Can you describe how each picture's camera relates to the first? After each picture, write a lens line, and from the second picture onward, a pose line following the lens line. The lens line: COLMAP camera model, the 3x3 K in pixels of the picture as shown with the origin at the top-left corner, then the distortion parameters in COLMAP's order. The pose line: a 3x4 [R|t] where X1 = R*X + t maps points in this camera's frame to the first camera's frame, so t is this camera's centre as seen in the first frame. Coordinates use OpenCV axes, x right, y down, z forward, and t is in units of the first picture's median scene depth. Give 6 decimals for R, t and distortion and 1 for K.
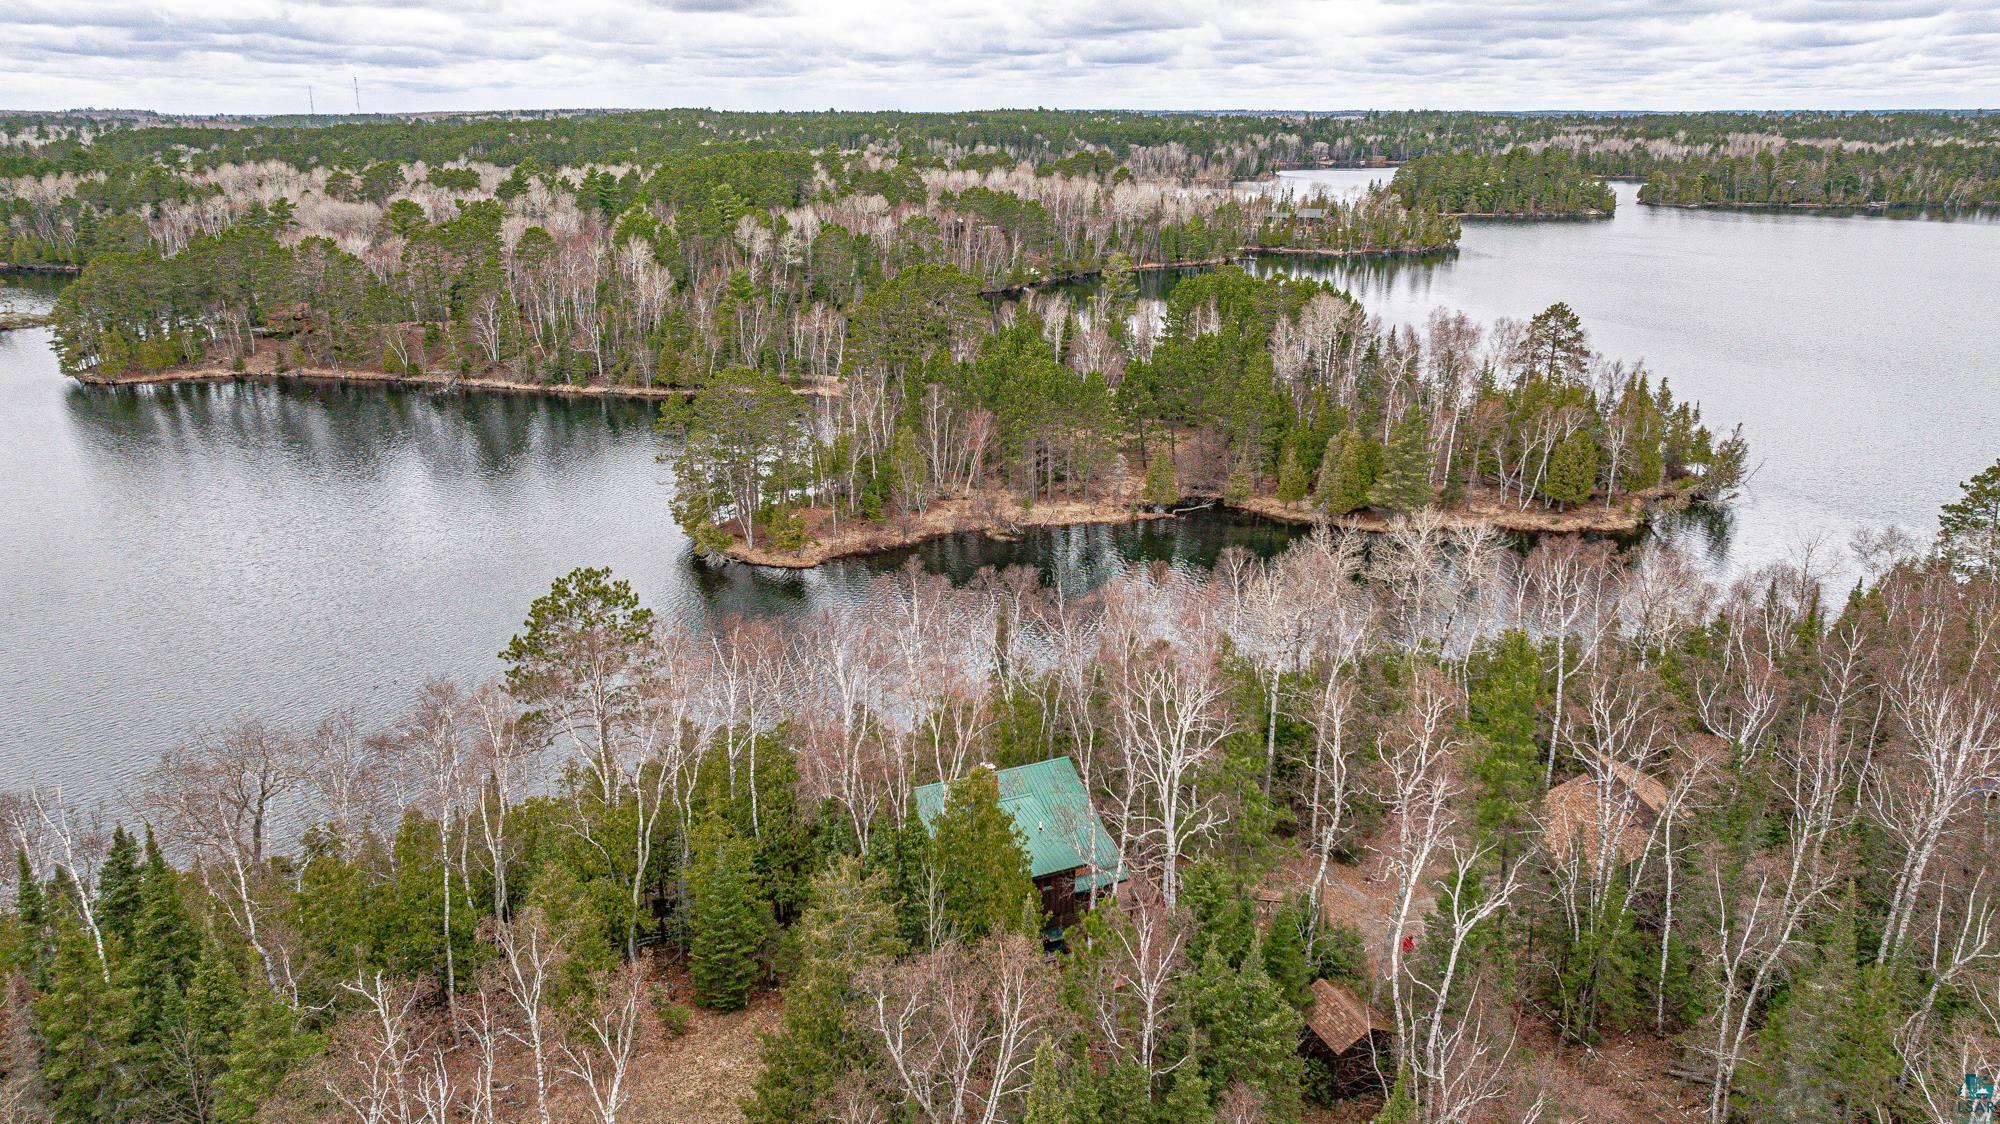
lens RADIAL K [[1459.3, 0, 1012.7], [0, 1459.3, 552.3], [0, 0, 1]] dist [-0.010517, -0.002469]
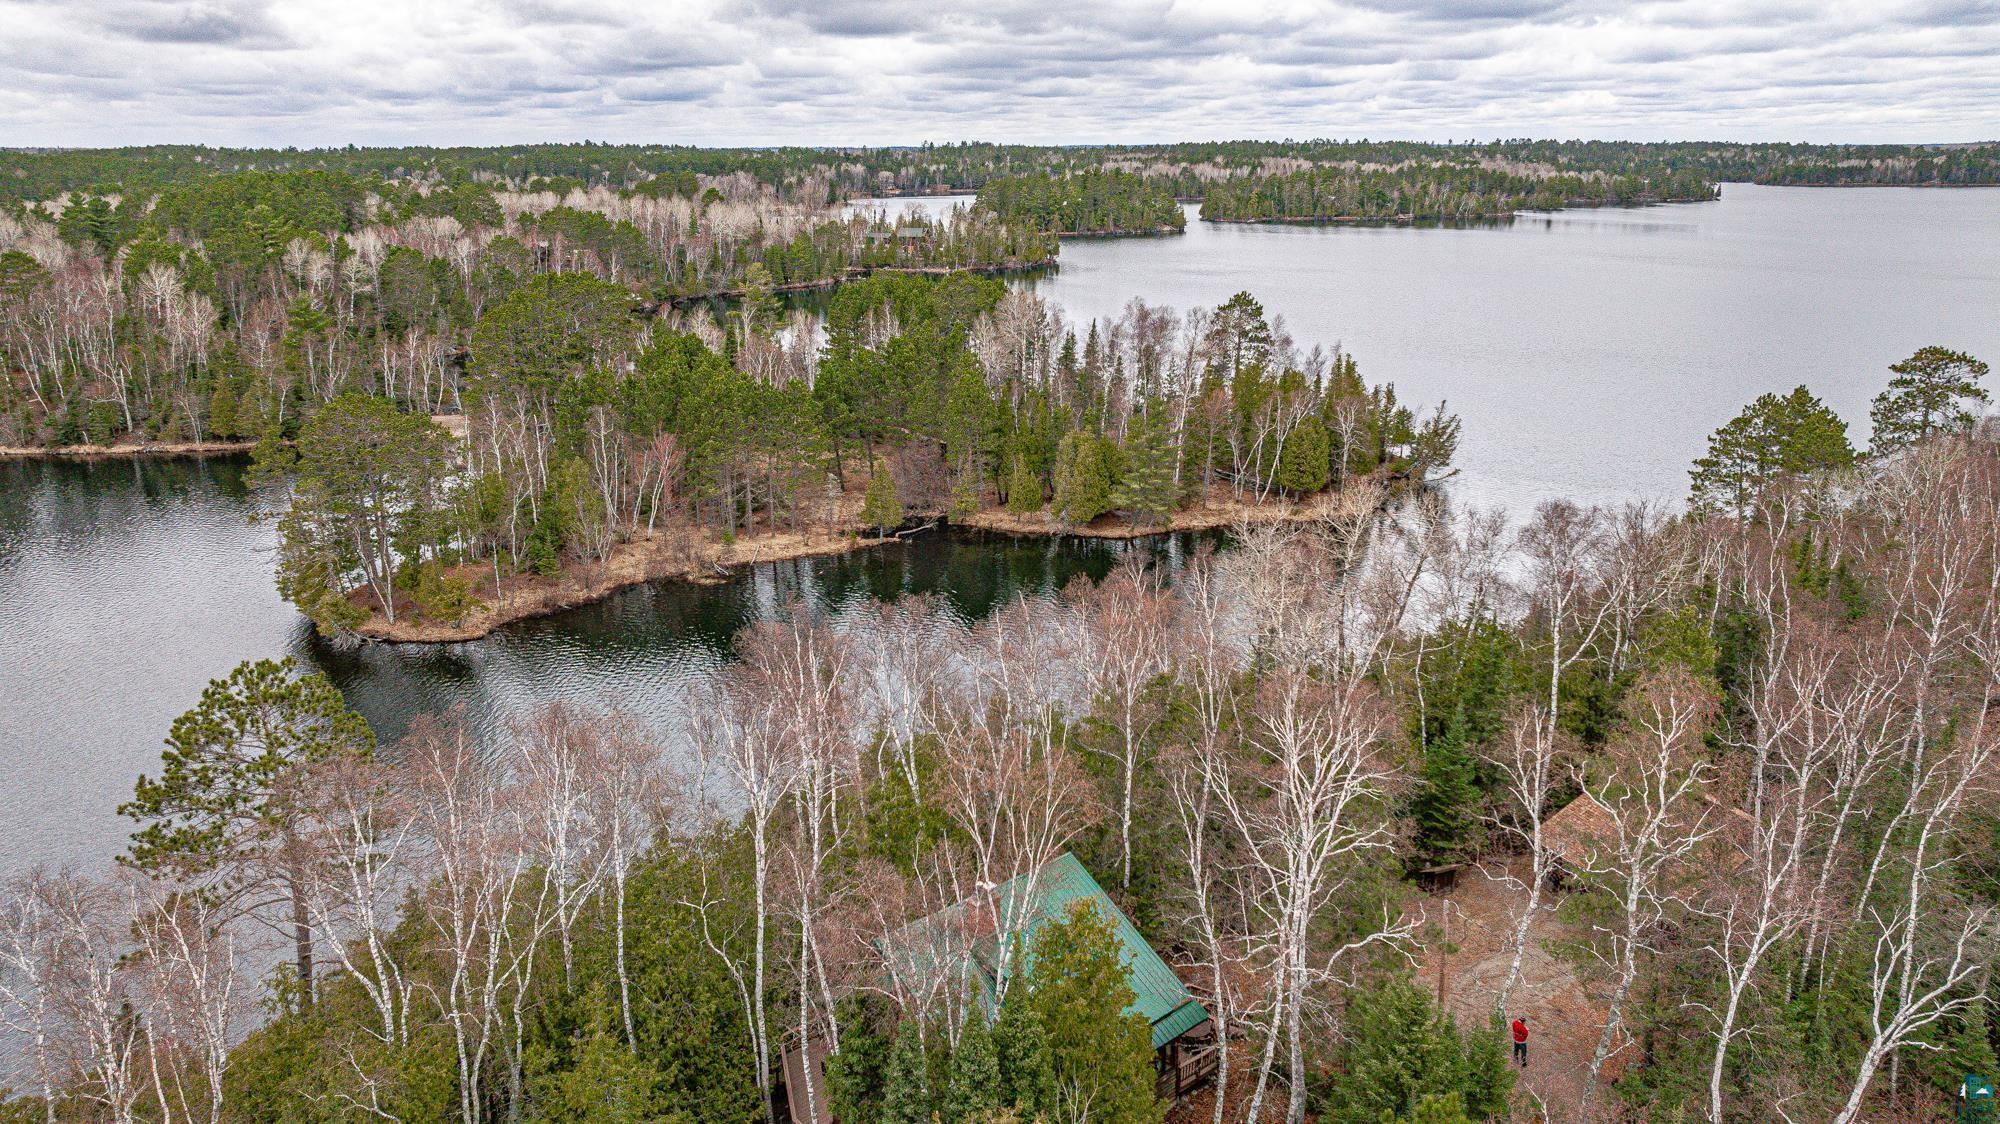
lens RADIAL K [[1454.4, 0, 1000.0], [0, 1454.4, 562.0], [0, 0, 1]] dist [-0.037626, 0.041785]
pose [[0.954835, -0.085112, 0.284686, -0.057456], [0.091271, 0.995791, -0.008413, 0.000928], [-0.282771, 0.034017, 0.958584, 0.105249]]
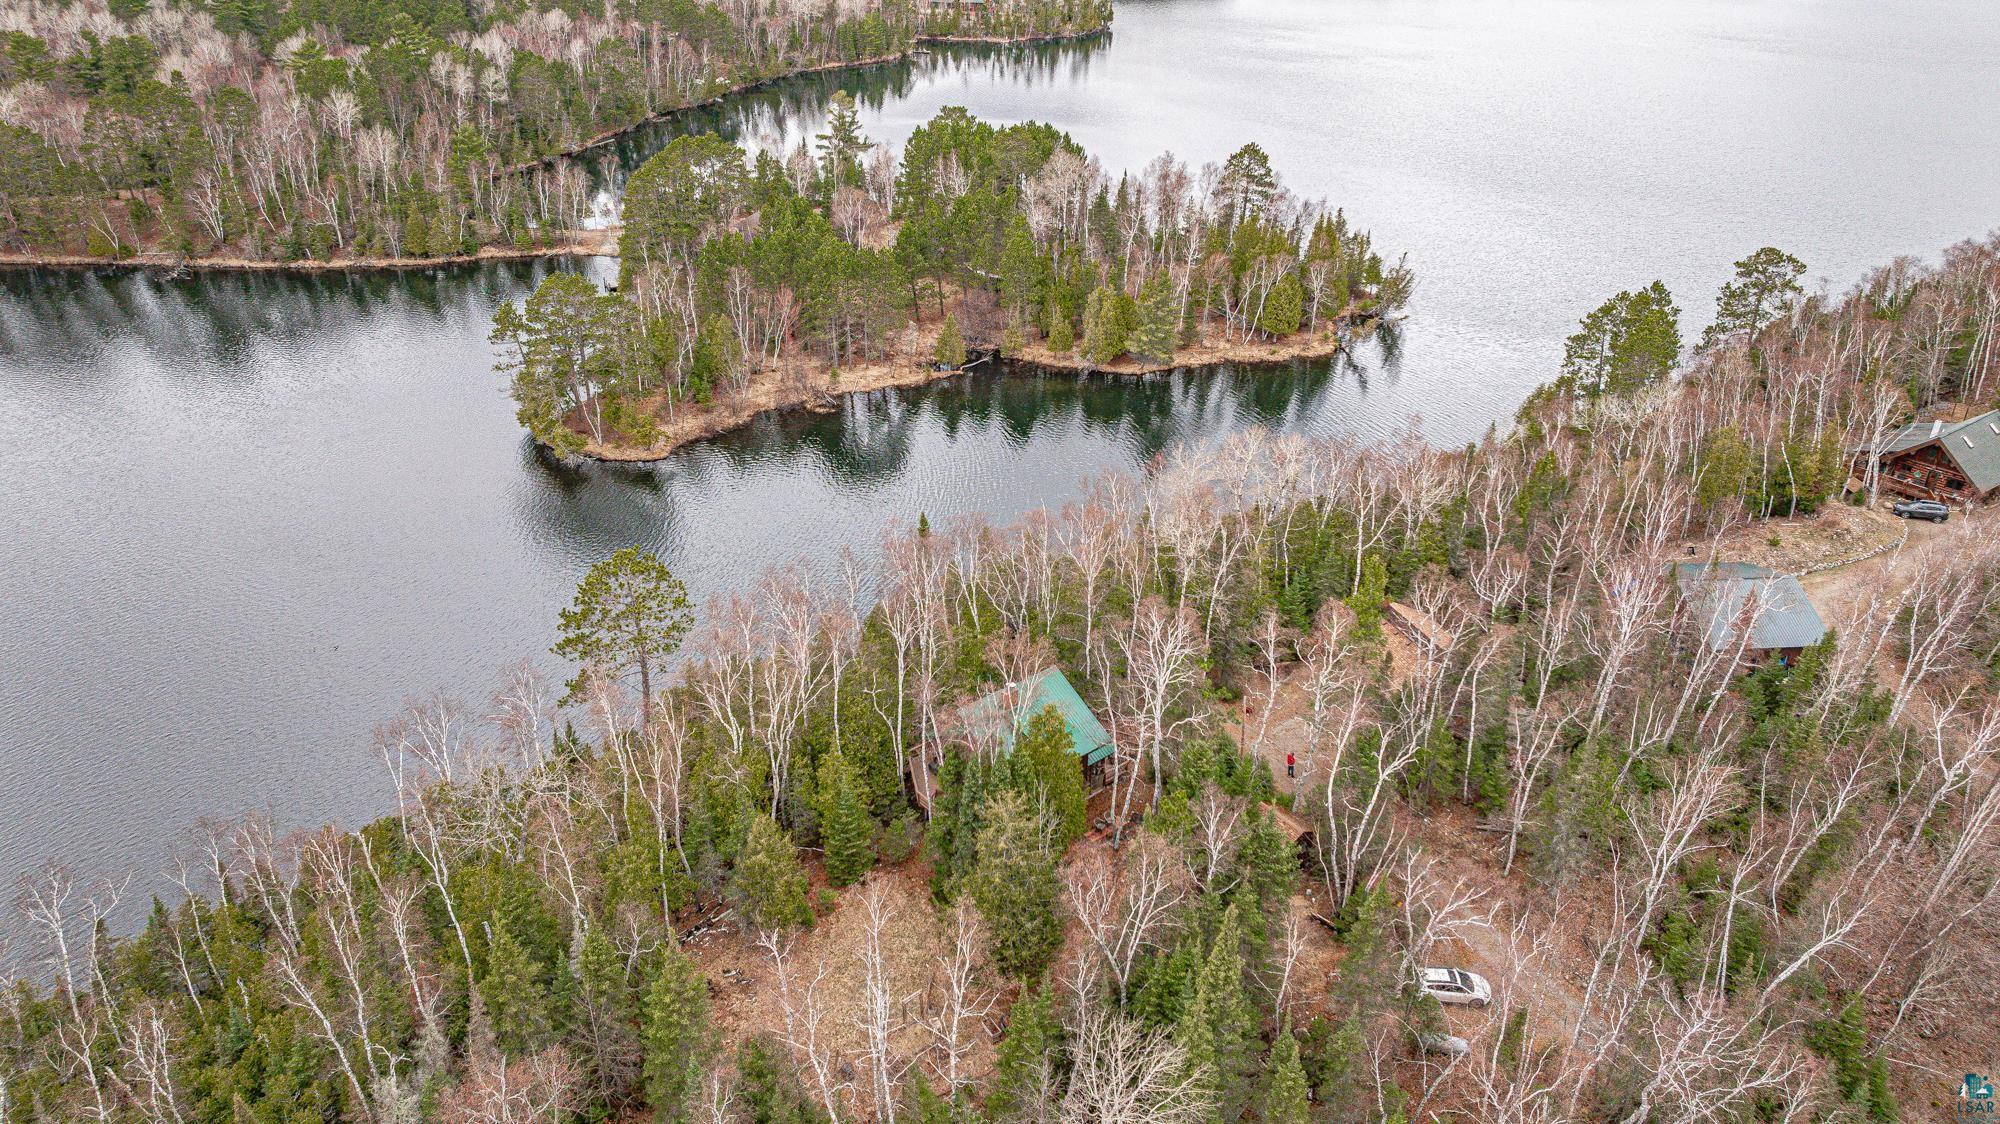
lens RADIAL K [[1454.4, 0, 1000.0], [0, 1454.4, 562.0], [0, 0, 1]] dist [-0.037626, 0.041785]
pose [[0.966577, -0.117450, 0.227893, -0.098716], [0.072823, 0.978057, 0.195198, -0.071261], [-0.245818, -0.172078, 0.953920, -0.086521]]
